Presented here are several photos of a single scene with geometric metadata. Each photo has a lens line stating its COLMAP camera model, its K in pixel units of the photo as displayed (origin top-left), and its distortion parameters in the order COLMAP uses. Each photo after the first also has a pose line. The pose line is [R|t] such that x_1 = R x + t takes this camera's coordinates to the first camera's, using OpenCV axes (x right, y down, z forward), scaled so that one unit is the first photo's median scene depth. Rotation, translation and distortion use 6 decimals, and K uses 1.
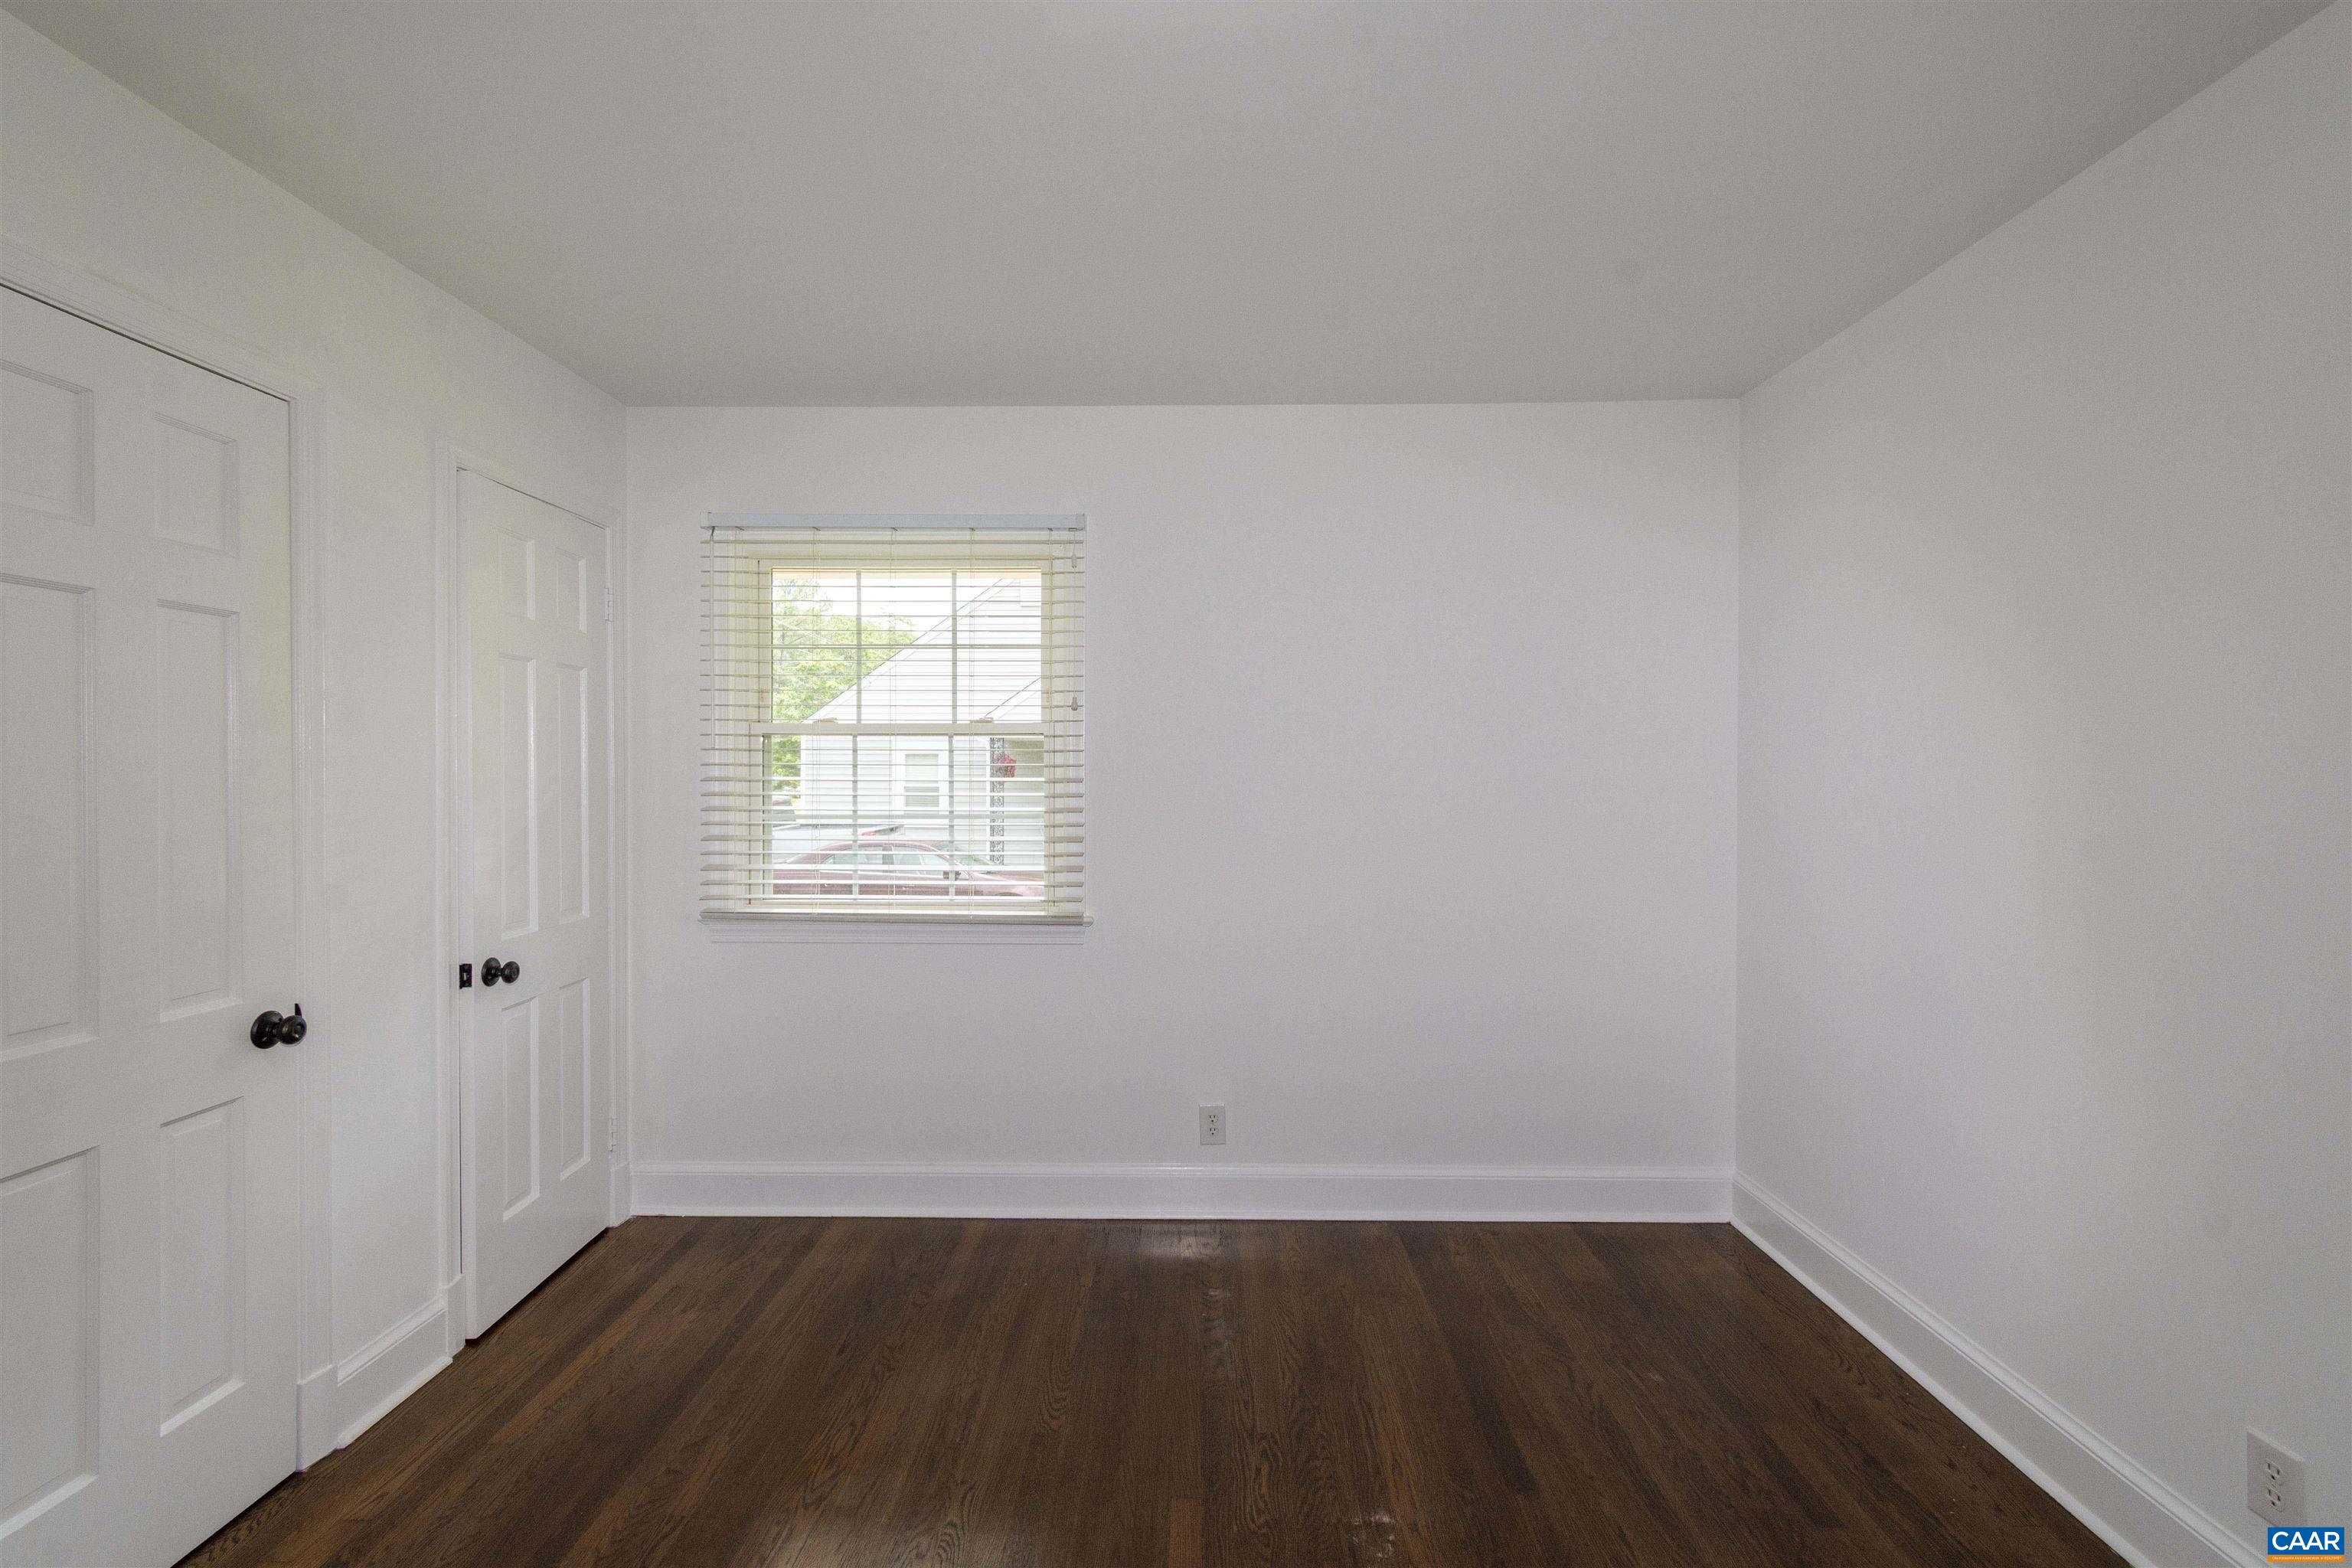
lens RADIAL K [[1037.1, 0, 1190.5], [0, 1037.1, 794.5], [0, 0, 1]] dist [0.004724, -0.001197]
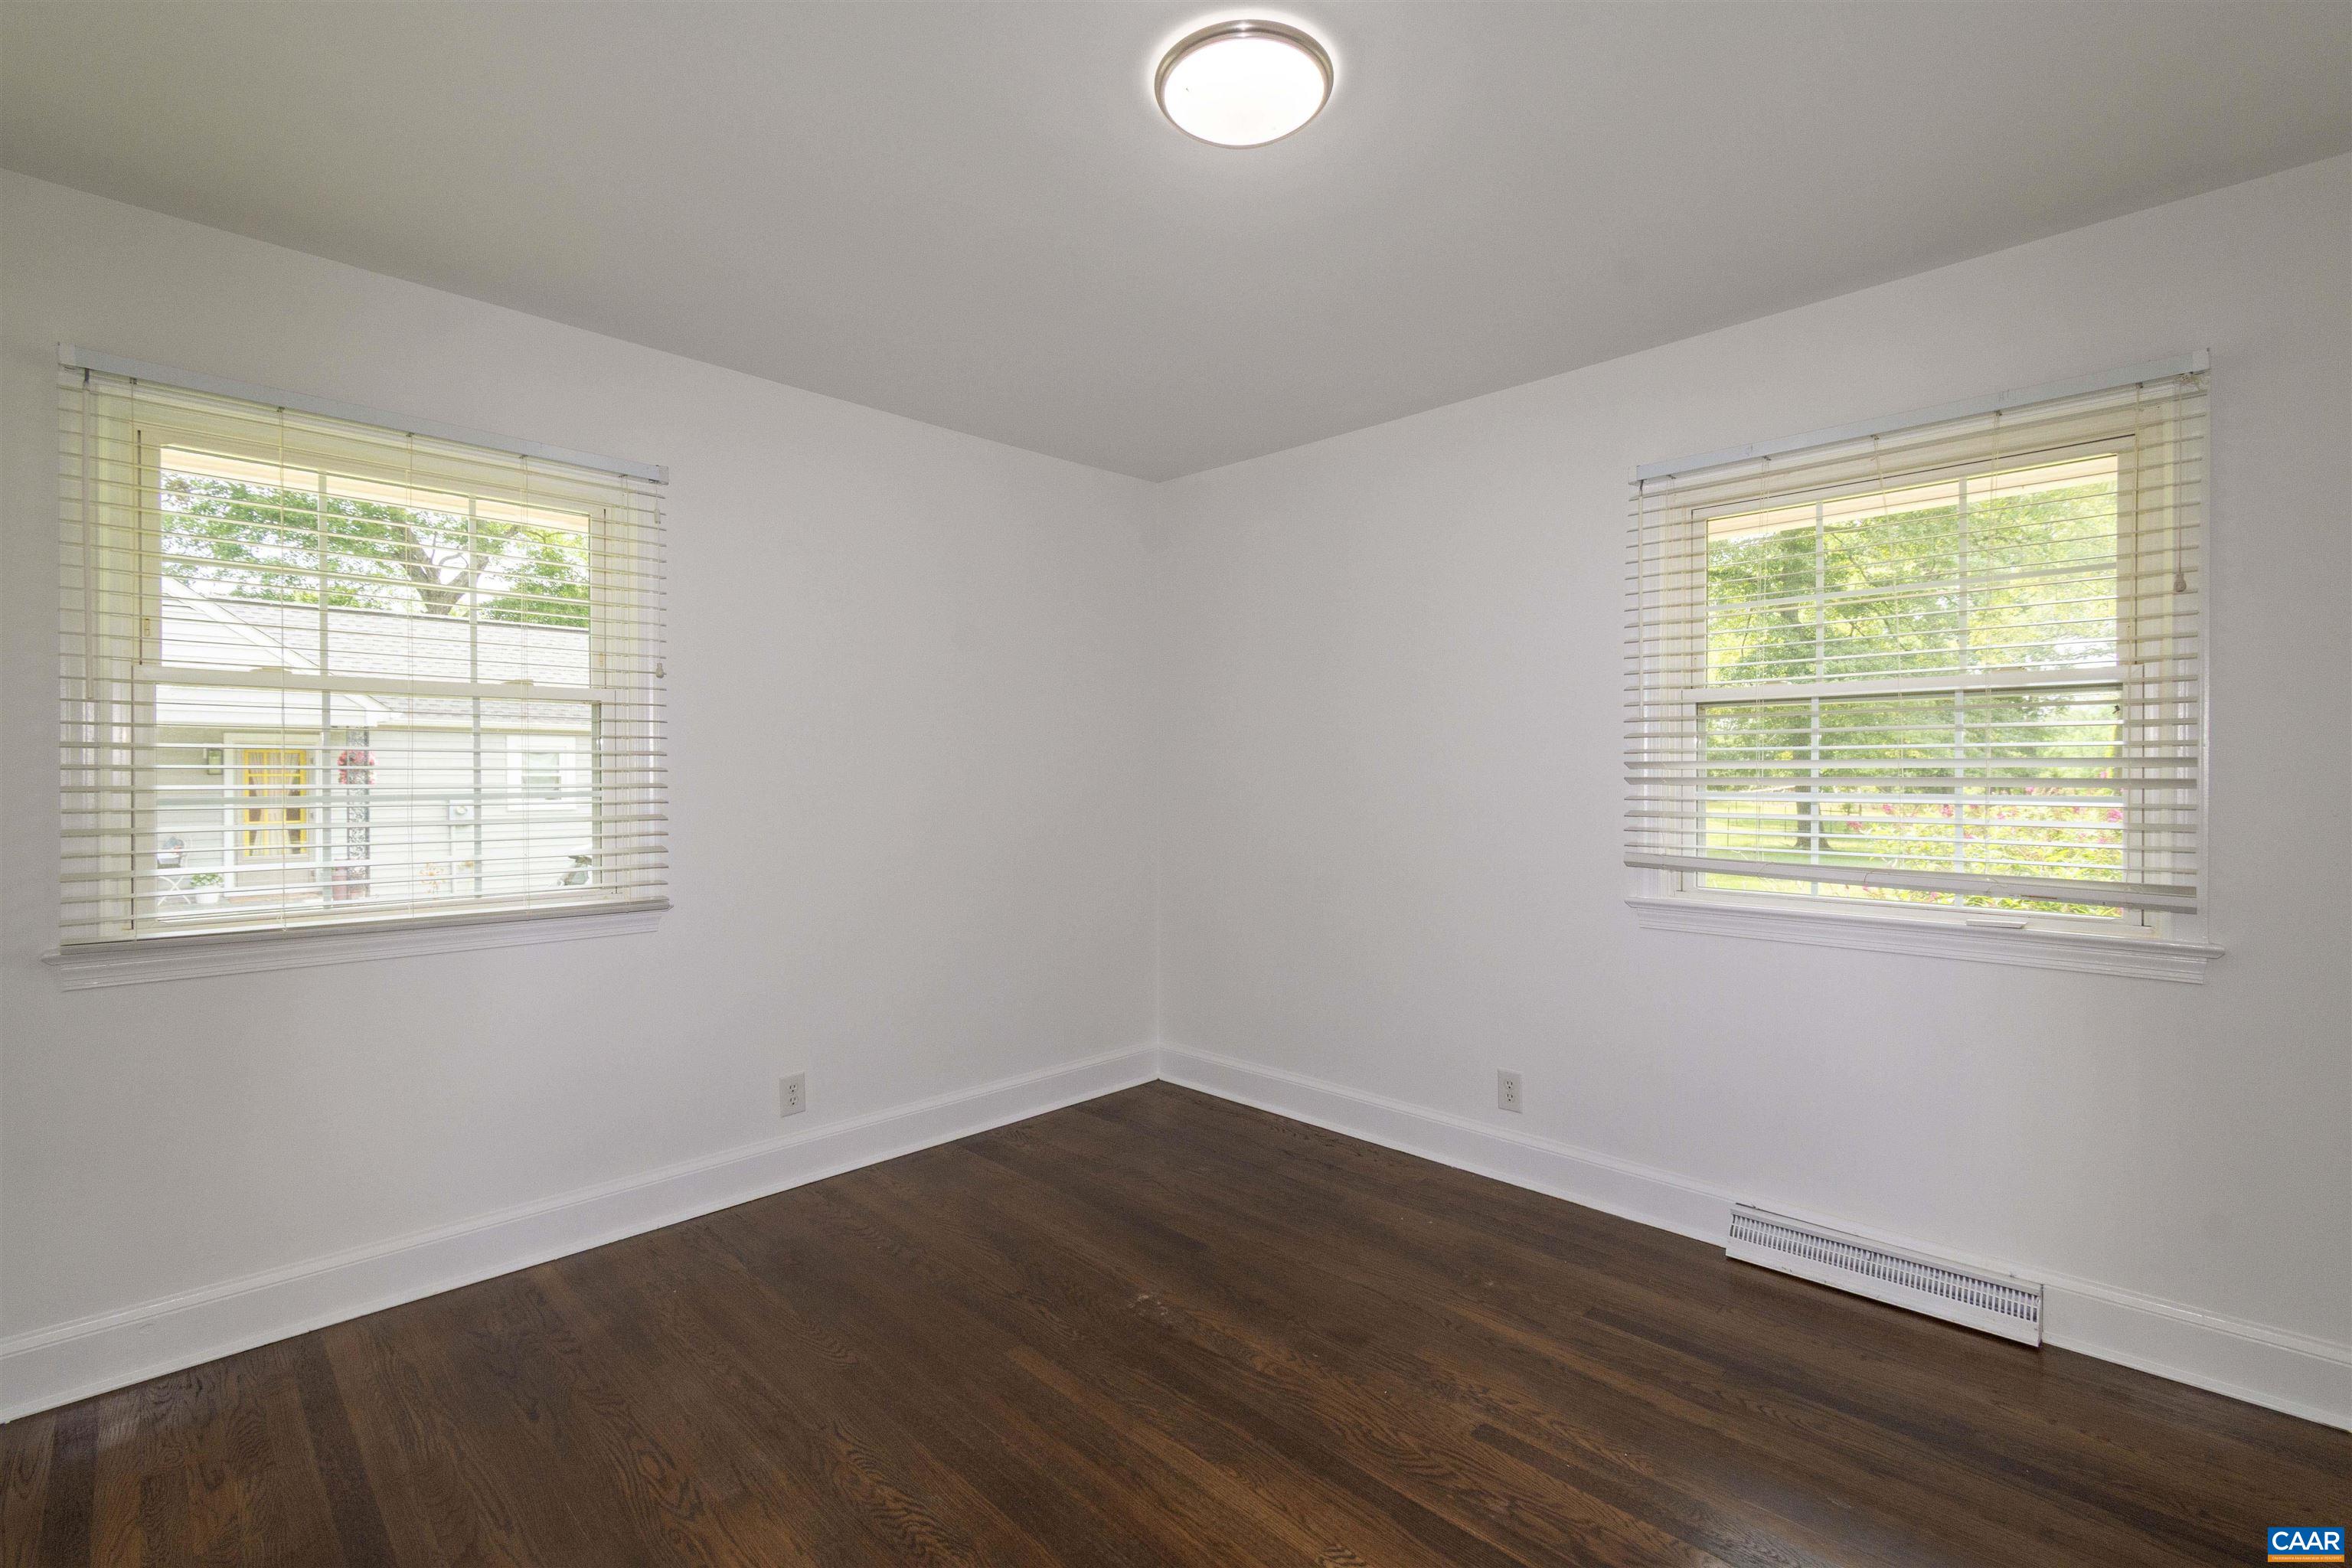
lens RADIAL K [[1037.1, 0, 1242.8], [0, 1037.1, 766.9], [0, 0, 1]] dist [0.004724, -0.001197]
pose [[0.664045, 0.002910, 0.747687, -0.464216], [0.001512, 0.999985, -0.005235, 0.004041], [-0.747691, 0.004607, 0.664030, -0.005232]]
